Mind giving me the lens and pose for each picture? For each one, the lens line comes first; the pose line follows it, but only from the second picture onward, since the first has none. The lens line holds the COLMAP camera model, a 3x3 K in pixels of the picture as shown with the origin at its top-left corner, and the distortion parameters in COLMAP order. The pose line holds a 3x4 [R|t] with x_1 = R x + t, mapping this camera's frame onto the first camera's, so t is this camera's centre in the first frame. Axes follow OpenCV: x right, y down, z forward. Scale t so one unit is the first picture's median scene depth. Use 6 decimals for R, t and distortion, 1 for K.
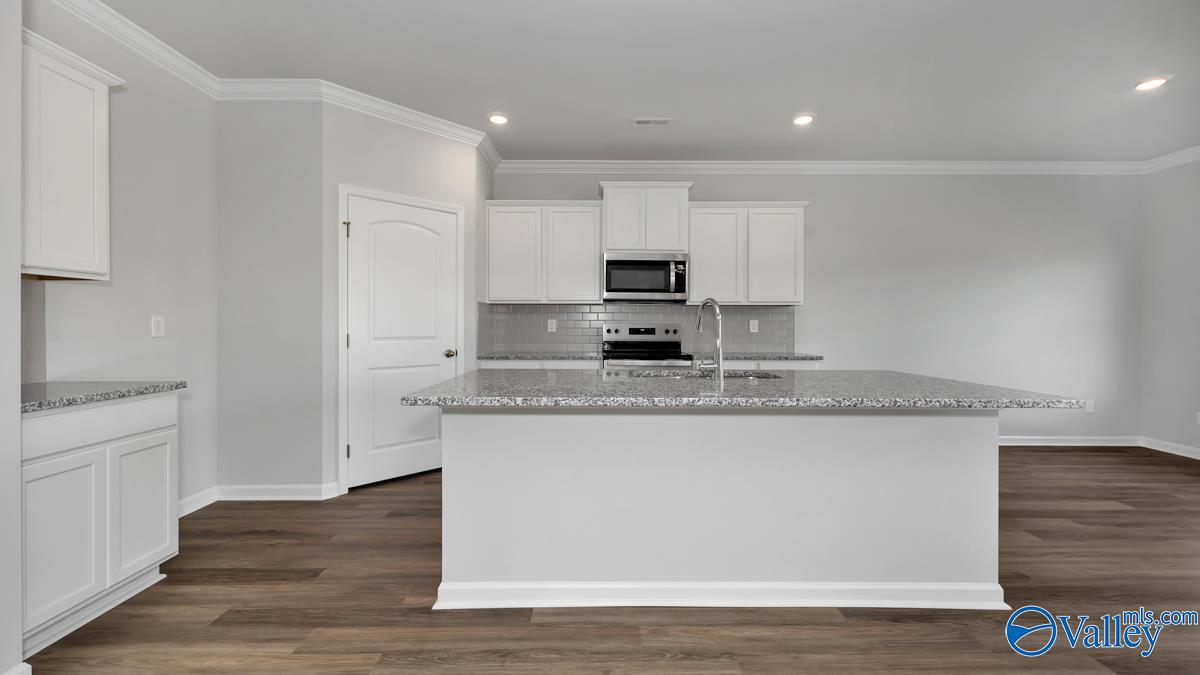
lens RADIAL K [[476.3, 0, 599.8], [0, 476.3, 333.0], [0, 0, 1]] dist [0.001515, 0.000091]
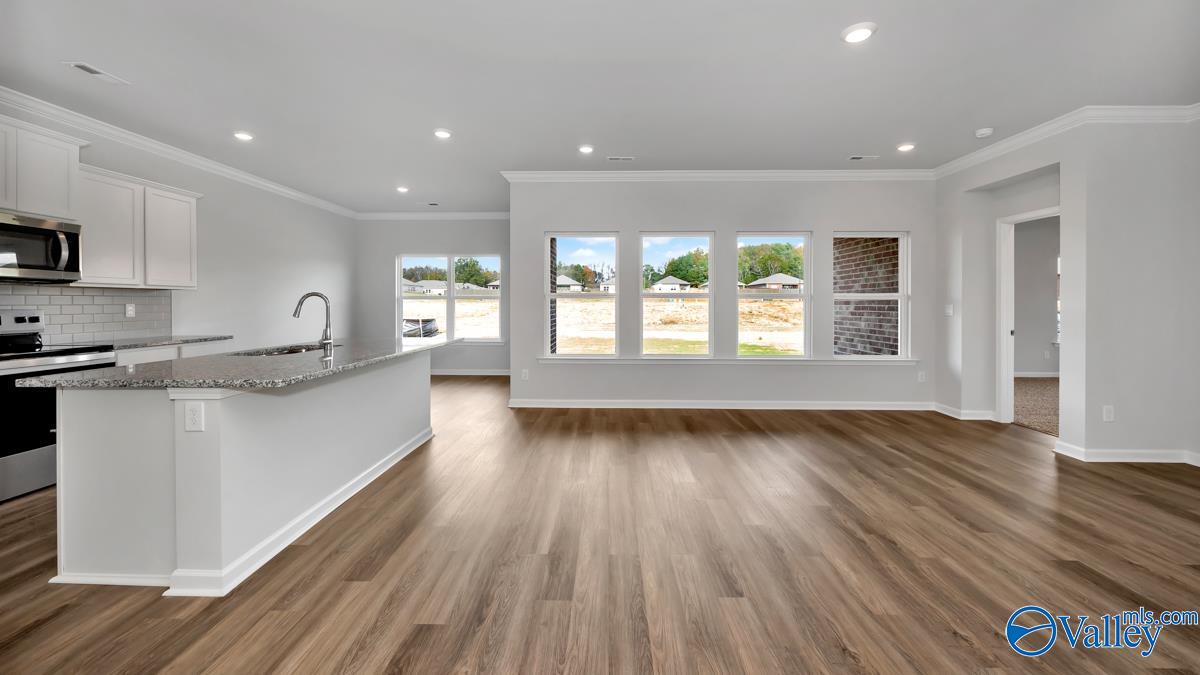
lens RADIAL K [[463.2, 0, 598.0], [0, 463.2, 304.1], [0, 0, 1]] dist [0.000941, 0.000025]
pose [[0.034273, -0.007484, 0.999384, -0.596553], [0.017558, 0.999822, 0.006885, -0.018660], [-0.999258, 0.017311, 0.034398, 0.068440]]
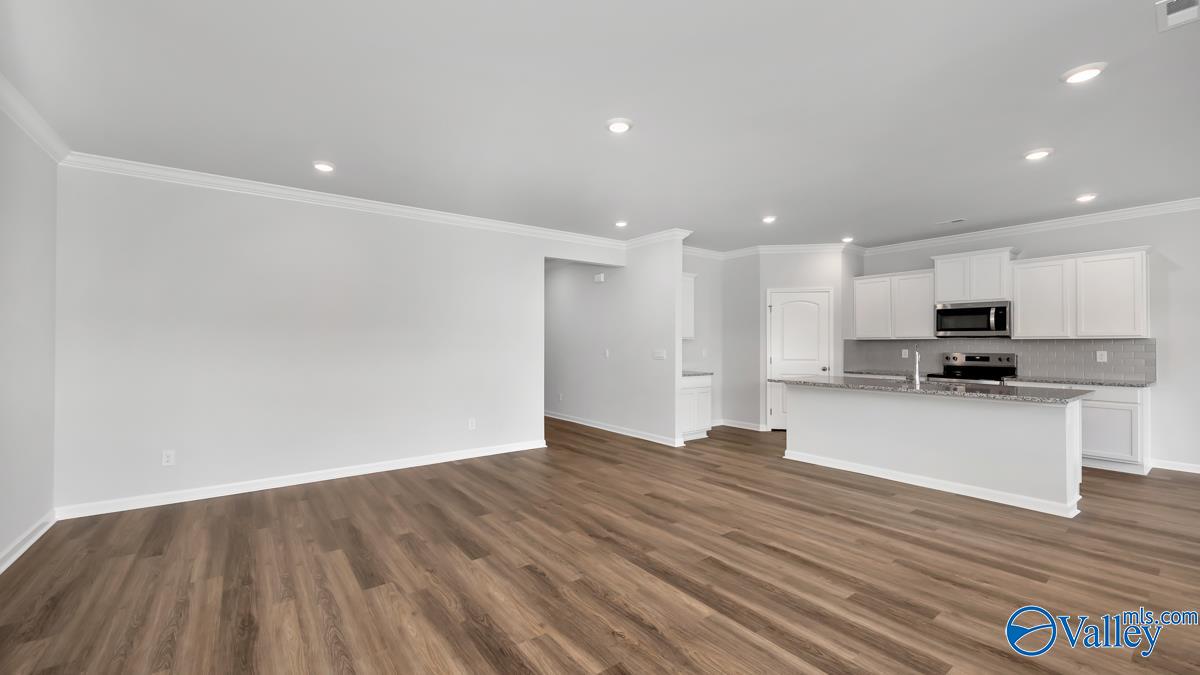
lens RADIAL K [[476.3, 0, 599.8], [0, 476.3, 333.0], [0, 0, 1]] dist [0.001515, 0.000091]
pose [[0.592779, -0.021457, -0.805080, 0.580277], [-0.012028, 0.999298, -0.035489, -0.016700], [0.805276, 0.030721, 0.592104, -0.699442]]
